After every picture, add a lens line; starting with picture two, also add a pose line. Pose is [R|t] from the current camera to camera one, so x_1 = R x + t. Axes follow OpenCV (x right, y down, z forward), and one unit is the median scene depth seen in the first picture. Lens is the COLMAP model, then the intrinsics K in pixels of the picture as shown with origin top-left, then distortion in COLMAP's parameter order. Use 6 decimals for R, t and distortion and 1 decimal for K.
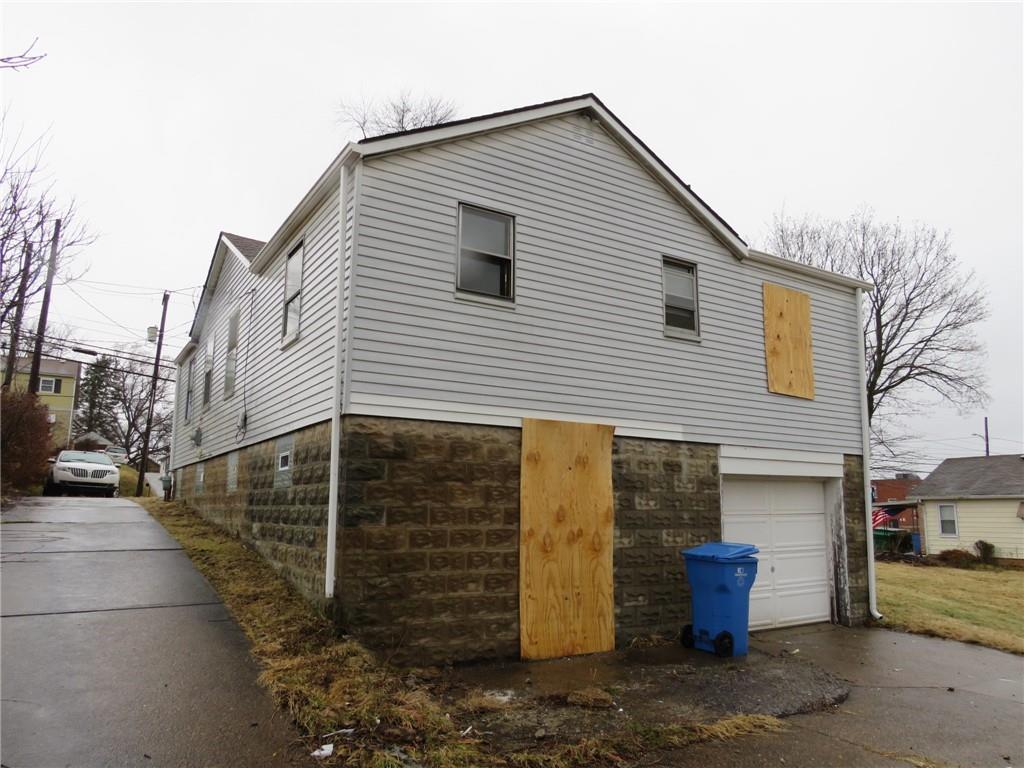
lens RADIAL K [[727.0, 0, 507.1], [0, 727.0, 378.8], [0, 0, 1]] dist [-0.035262, 0.019511]
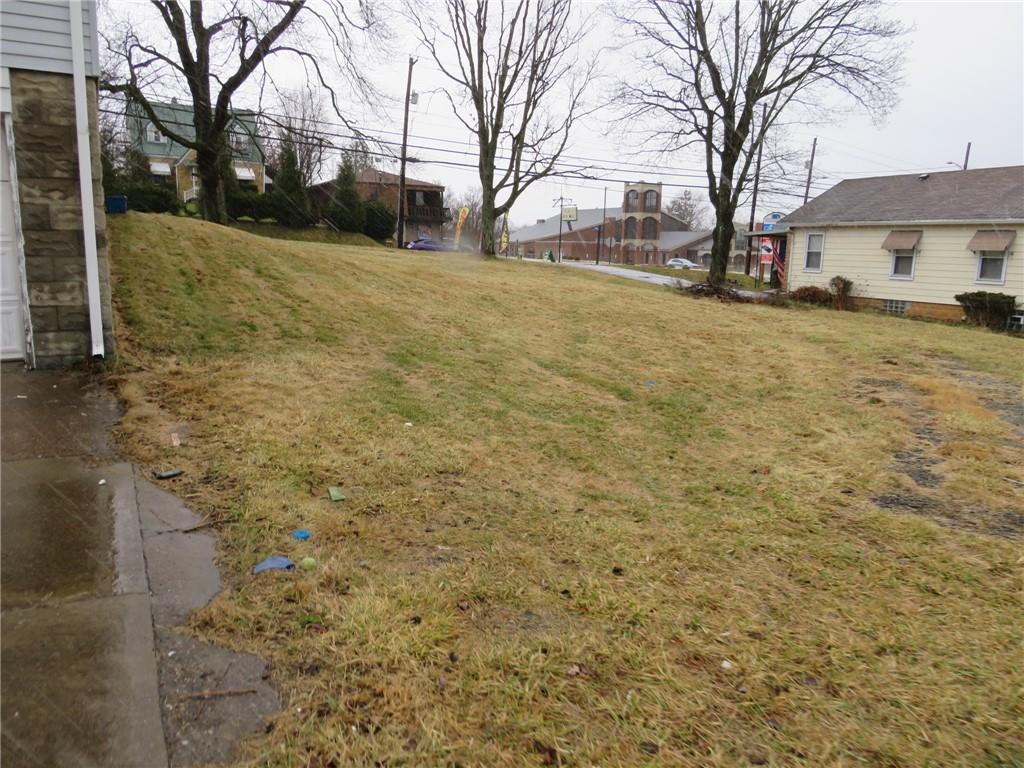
lens RADIAL K [[727.0, 0, 503.7], [0, 727.0, 383.1], [0, 0, 1]] dist [-0.035262, 0.019511]
pose [[0.998924, 0.019320, -0.042170, 1.105736], [-0.003285, 0.936313, 0.351150, 0.173637], [0.046269, -0.350634, 0.935369, 0.549796]]
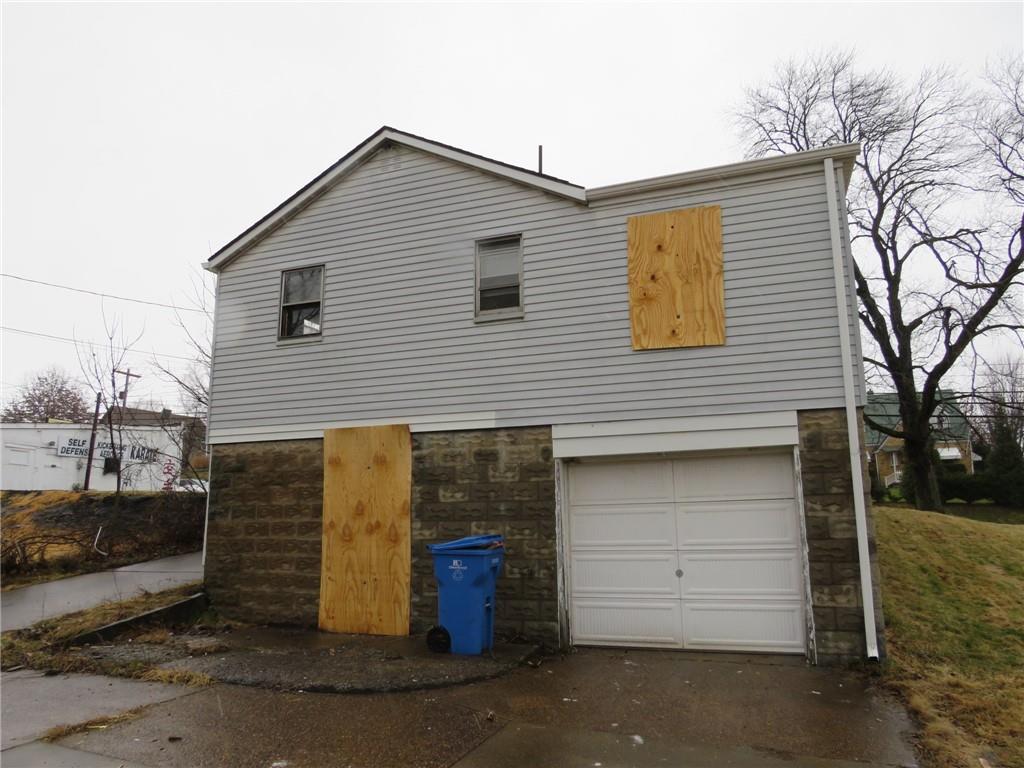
lens RADIAL K [[727.0, 0, 505.8], [0, 727.0, 384.6], [0, 0, 1]] dist [-0.035262, 0.019511]
pose [[0.602722, -0.170044, -0.779622, 1.070836], [0.153248, 0.983510, -0.096039, 0.132287], [0.783097, -0.061591, 0.618842, 0.461238]]
